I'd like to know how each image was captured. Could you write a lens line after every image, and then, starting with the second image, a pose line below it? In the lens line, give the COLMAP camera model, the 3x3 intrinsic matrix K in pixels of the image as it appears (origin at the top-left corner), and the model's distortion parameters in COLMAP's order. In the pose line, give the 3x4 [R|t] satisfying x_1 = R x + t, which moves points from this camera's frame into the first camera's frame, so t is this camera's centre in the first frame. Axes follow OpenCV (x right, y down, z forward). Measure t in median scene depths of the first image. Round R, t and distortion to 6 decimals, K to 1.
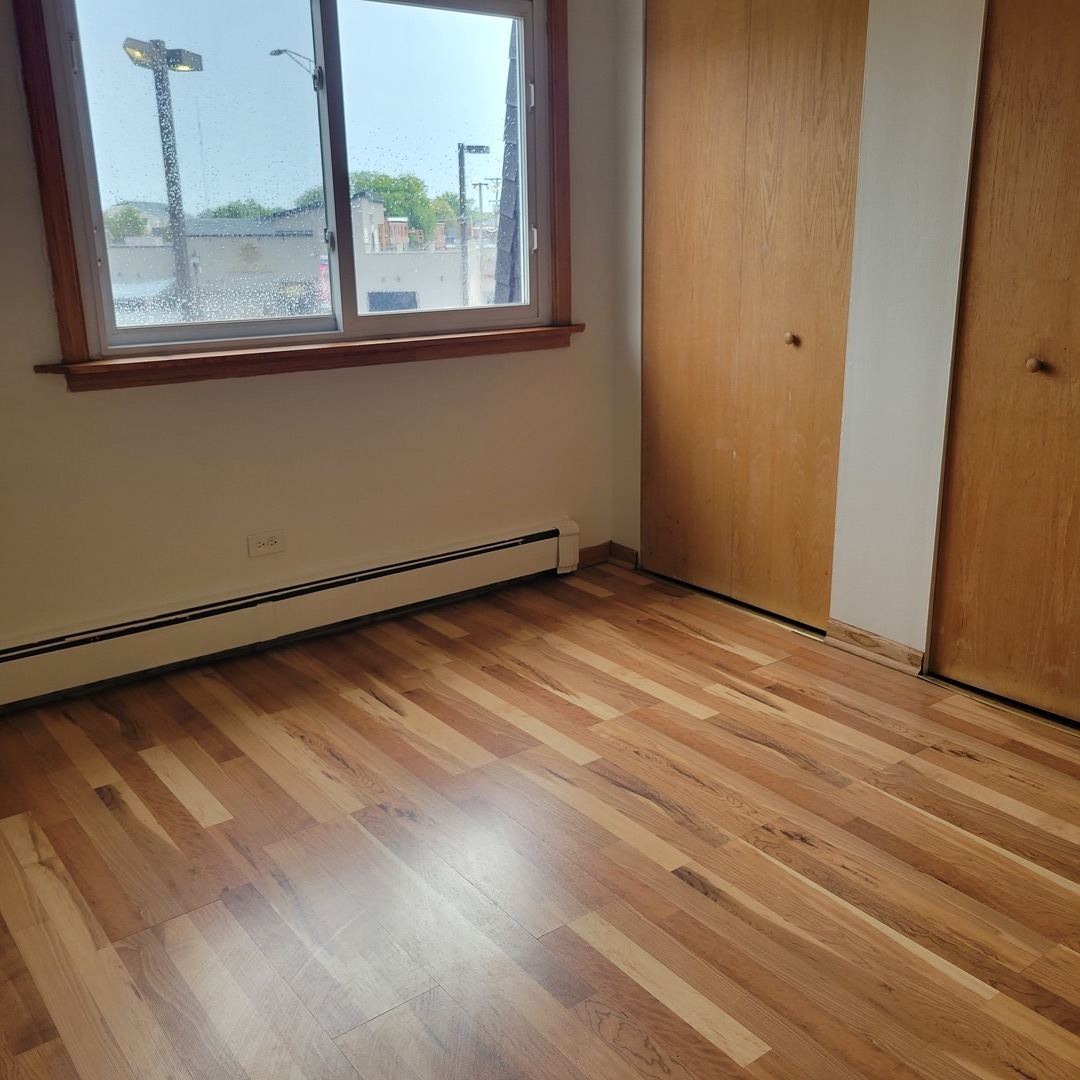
lens RADIAL K [[1086.6, 0, 565.9], [0, 1086.6, 523.4], [0, 0, 1]] dist [0.033481, -0.000764]
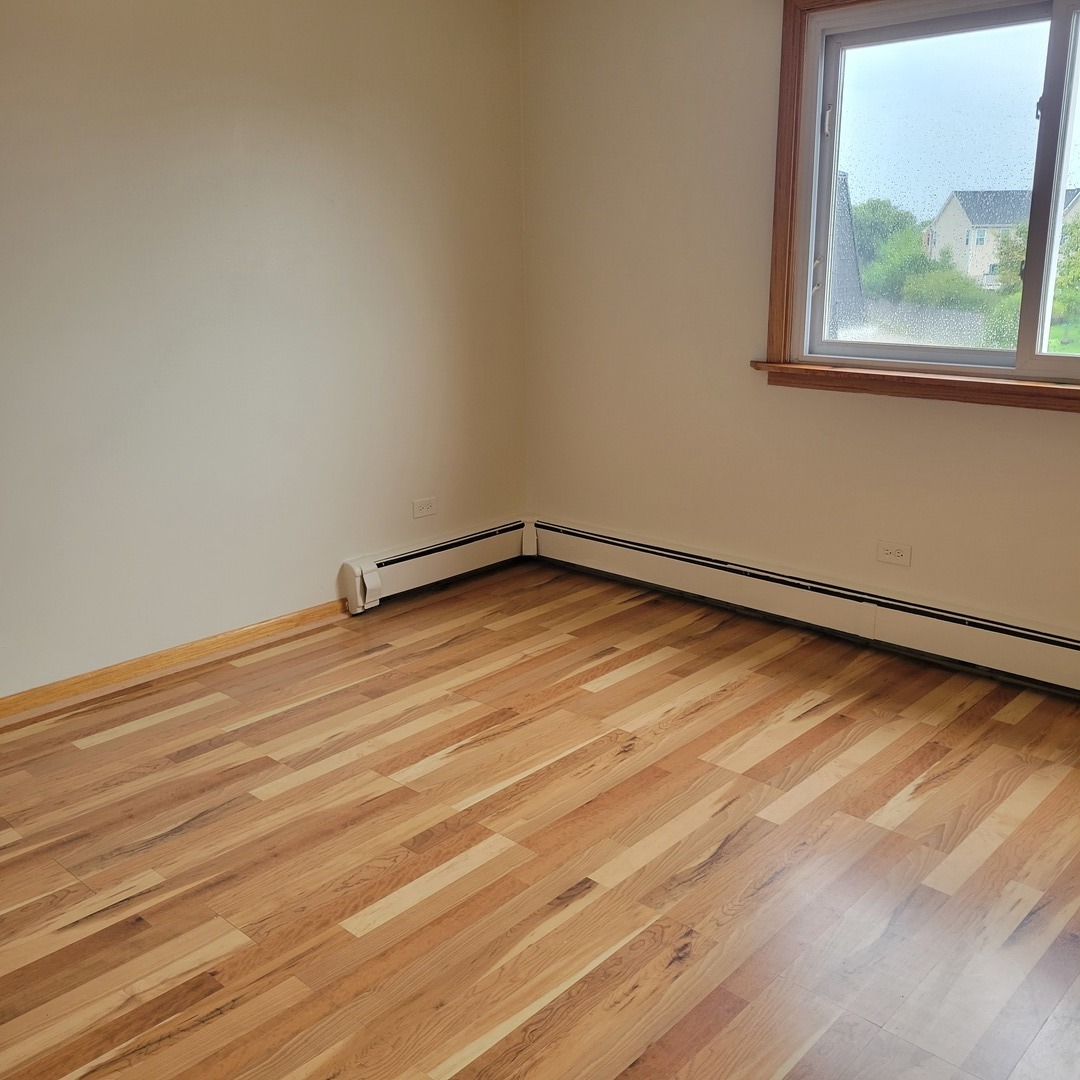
lens RADIAL K [[1086.6, 0, 565.9], [0, 1086.6, 523.4], [0, 0, 1]] dist [0.033481, -0.000764]
pose [[0.170977, 0.253591, -0.952081, 0.770019], [-0.255597, 0.944645, 0.205709, -0.166500], [0.951545, 0.208178, 0.226329, 0.505814]]
